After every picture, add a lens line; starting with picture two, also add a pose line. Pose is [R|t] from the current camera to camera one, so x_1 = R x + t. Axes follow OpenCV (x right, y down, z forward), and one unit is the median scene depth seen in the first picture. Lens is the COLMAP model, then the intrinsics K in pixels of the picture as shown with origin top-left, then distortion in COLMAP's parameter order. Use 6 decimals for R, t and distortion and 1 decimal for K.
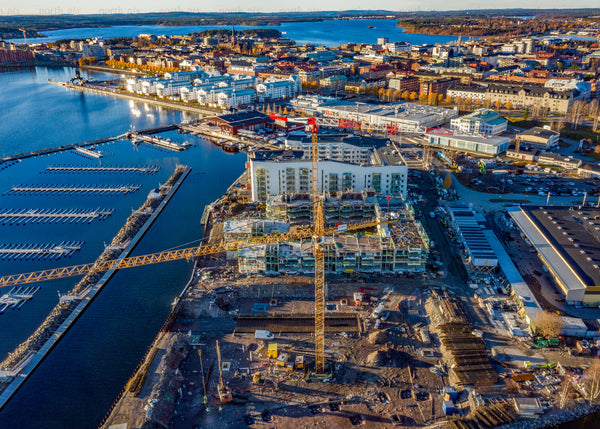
lens RADIAL K [[553.6, 0, 300.0], [0, 553.6, 214.5], [0, 0, 1]] dist [-0.000246, 0.005694]
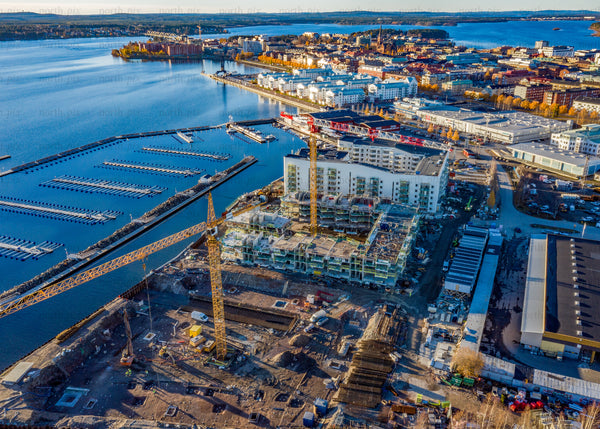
lens RADIAL K [[553.6, 0, 300.0], [0, 553.6, 214.5], [0, 0, 1]] dist [-0.000246, 0.005694]
pose [[0.937379, 0.124963, -0.325124, 0.206592], [-0.124447, 0.991972, 0.022470, -0.011843], [0.325321, 0.019397, 0.945405, 0.024418]]
